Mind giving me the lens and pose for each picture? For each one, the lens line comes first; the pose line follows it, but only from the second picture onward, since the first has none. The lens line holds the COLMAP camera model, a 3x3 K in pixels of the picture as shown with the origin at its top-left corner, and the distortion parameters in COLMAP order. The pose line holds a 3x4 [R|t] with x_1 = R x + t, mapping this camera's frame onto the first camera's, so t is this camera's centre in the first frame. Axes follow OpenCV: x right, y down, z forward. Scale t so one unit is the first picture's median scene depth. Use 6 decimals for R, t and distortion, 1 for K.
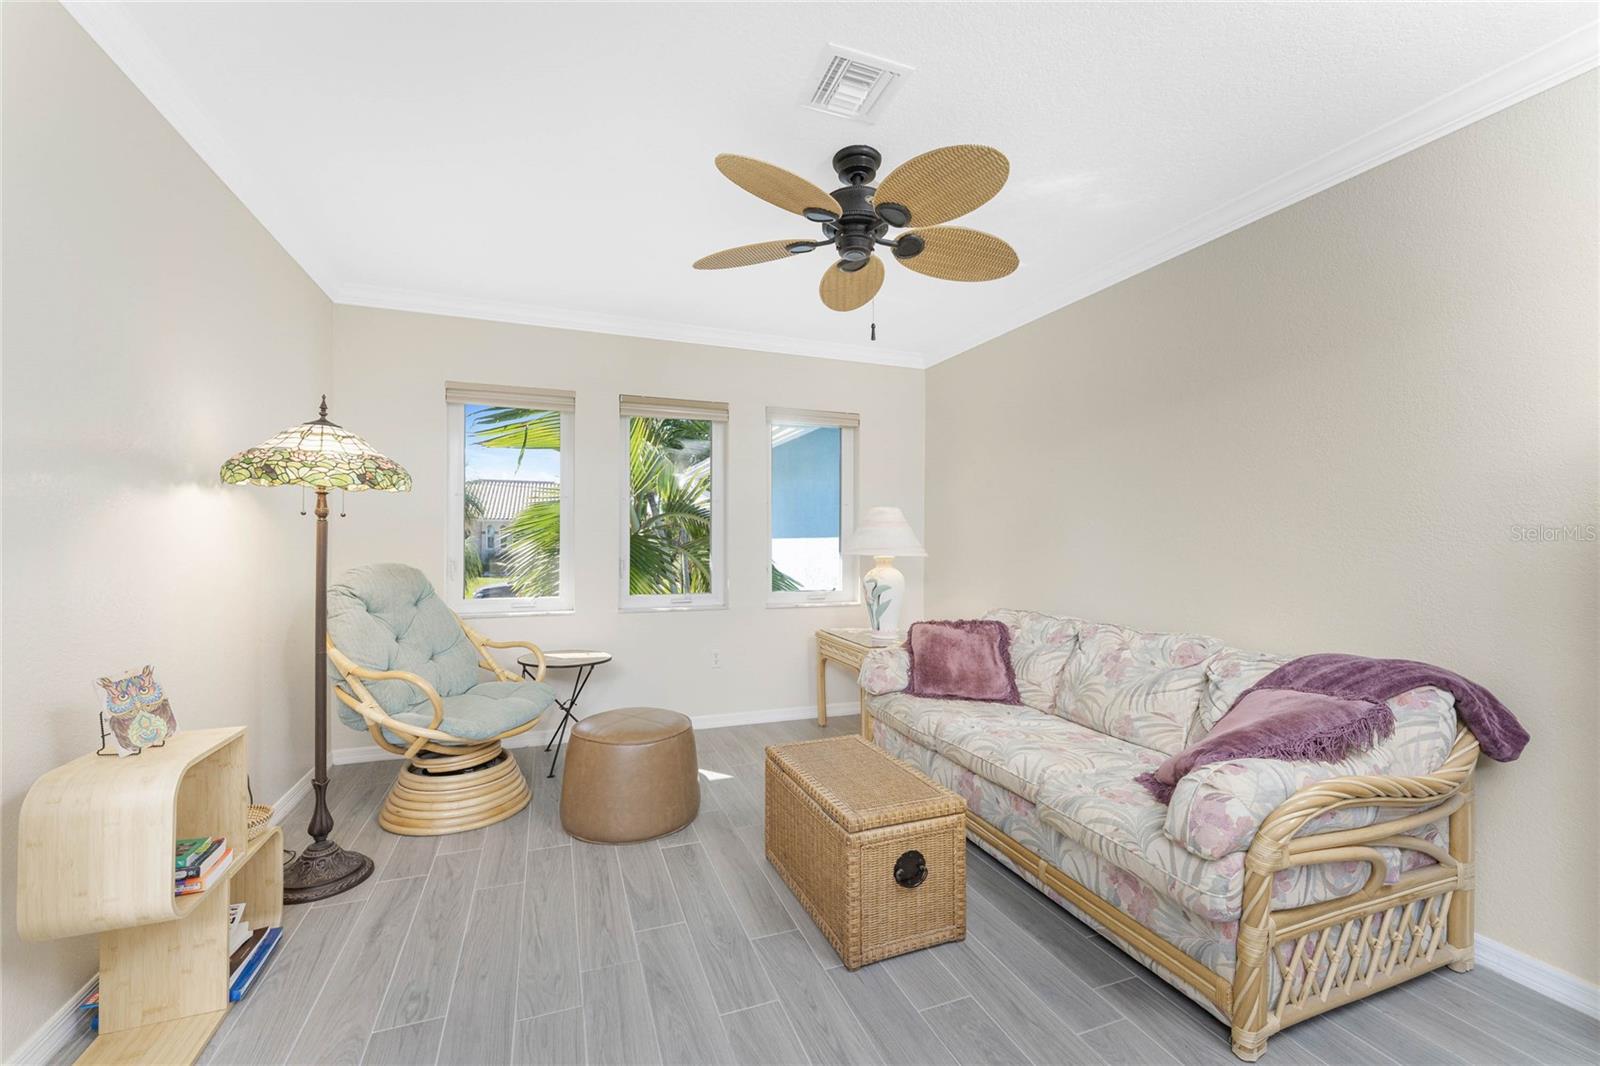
lens RADIAL K [[651.7, 0, 781.8], [0, 651.7, 541.6], [0, 0, 1]] dist [-0.015619, -0.000013]
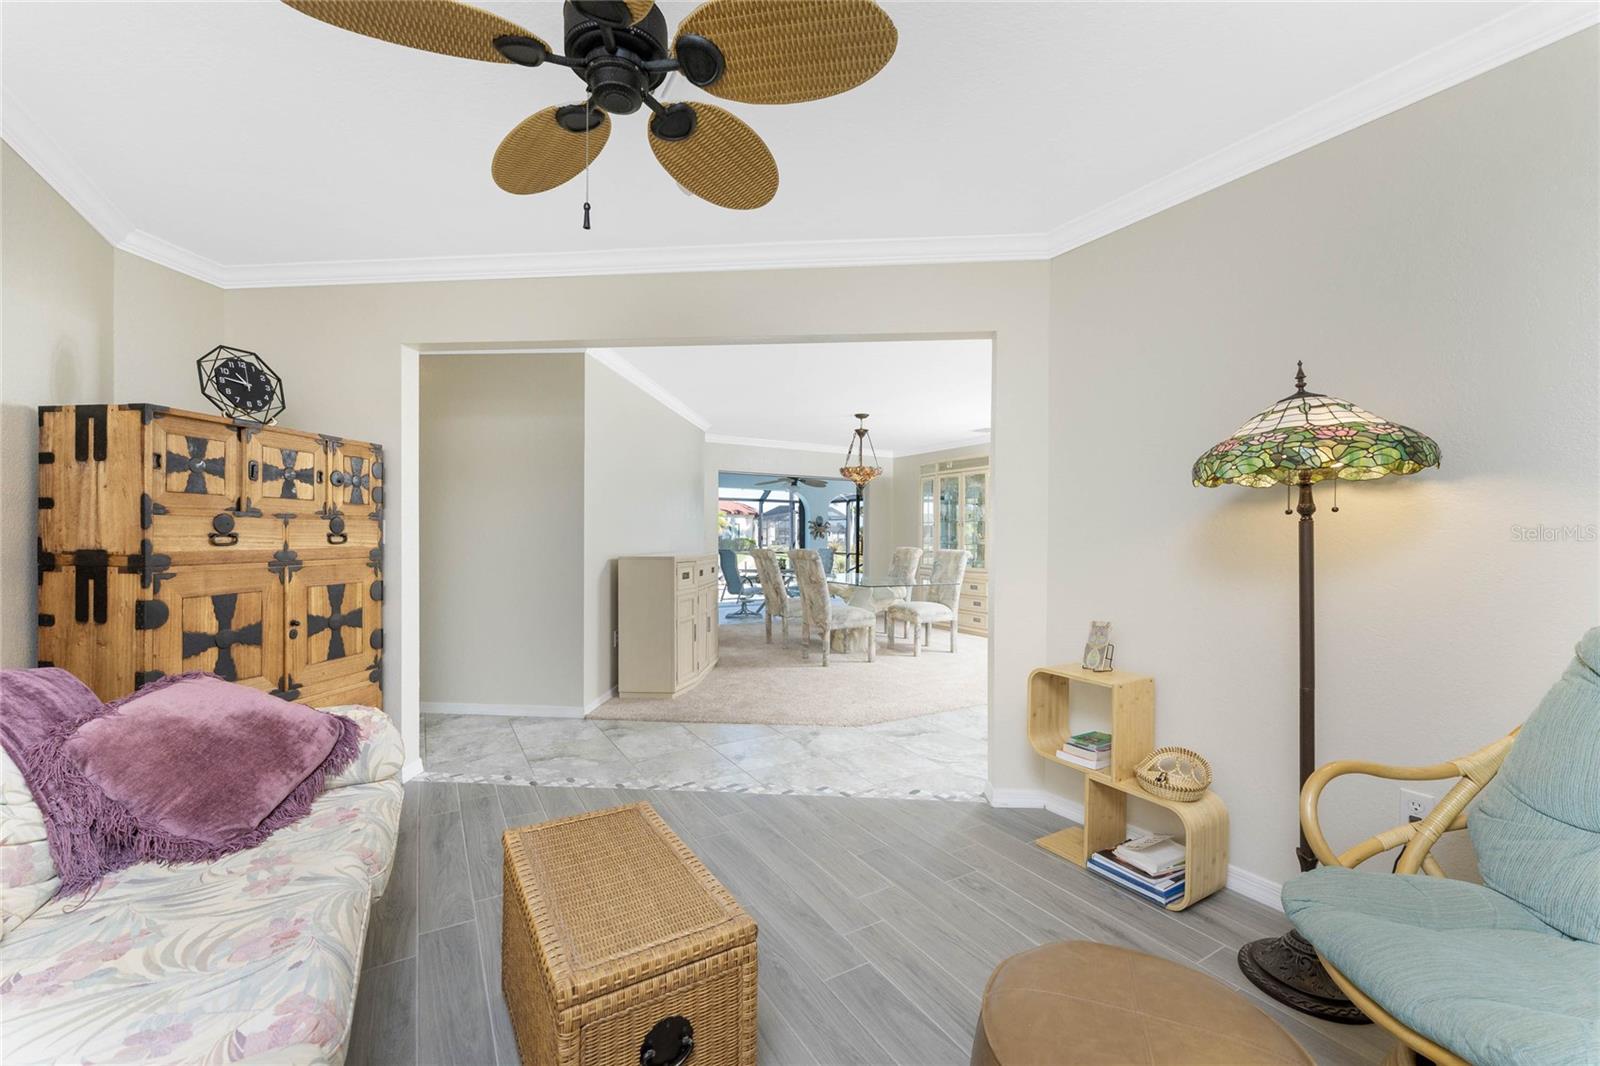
lens RADIAL K [[655.4, 0, 800.0], [0, 655.4, 533.0], [0, 0, 1]] dist [0.006531, 0.000014]
pose [[-0.980701, -0.004762, -0.195455, 0.063326], [-0.001889, 0.999887, -0.014886, -0.003183], [0.195503, -0.014229, -0.980600, 2.134670]]
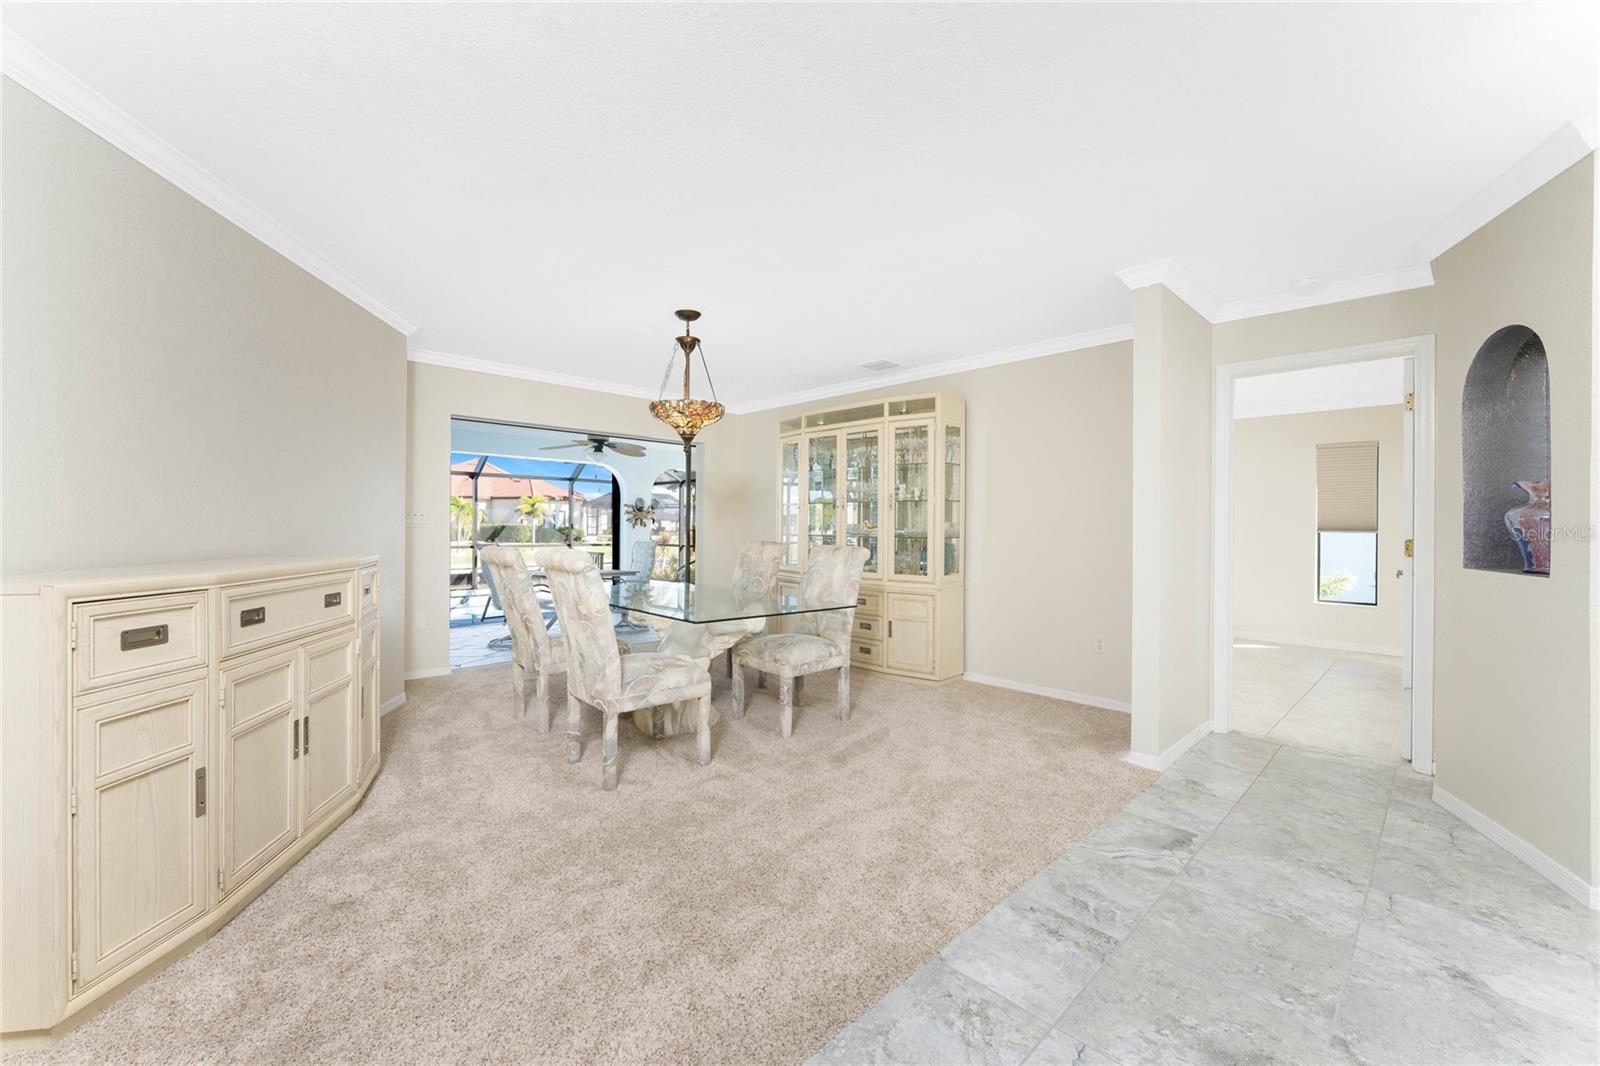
lens RADIAL K [[655.4, 0, 800.0], [0, 655.4, 533.0], [0, 0, 1]] dist [0.006531, 0.000014]
pose [[-0.904510, -0.000954, -0.426451, -0.456595], [-0.001668, 0.999998, 0.001302, -0.013382], [0.426449, 0.001889, -0.904510, 0.546492]]
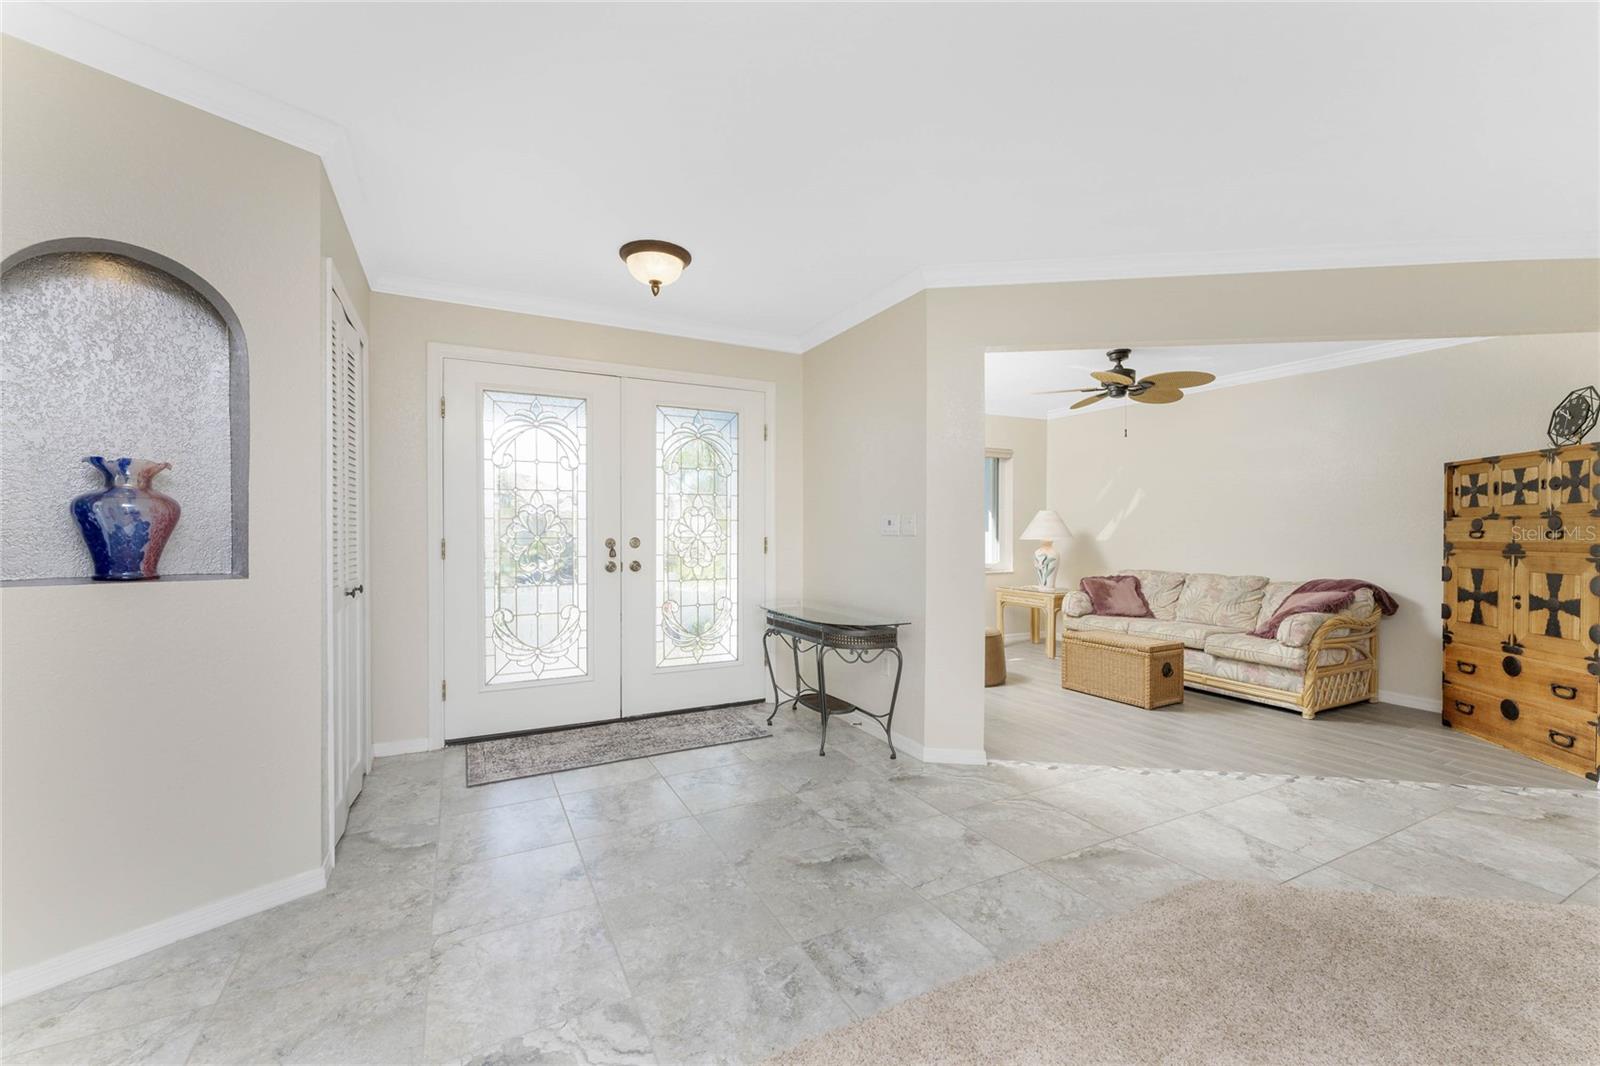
lens RADIAL K [[655.4, 0, 800.0], [0, 655.4, 533.0], [0, 0, 1]] dist [0.006531, 0.000014]
pose [[0.990389, 0.005386, 0.138202, -1.555674], [-0.006993, 0.999913, 0.011148, -0.021639], [-0.138130, -0.012007, 0.990341, -1.272513]]
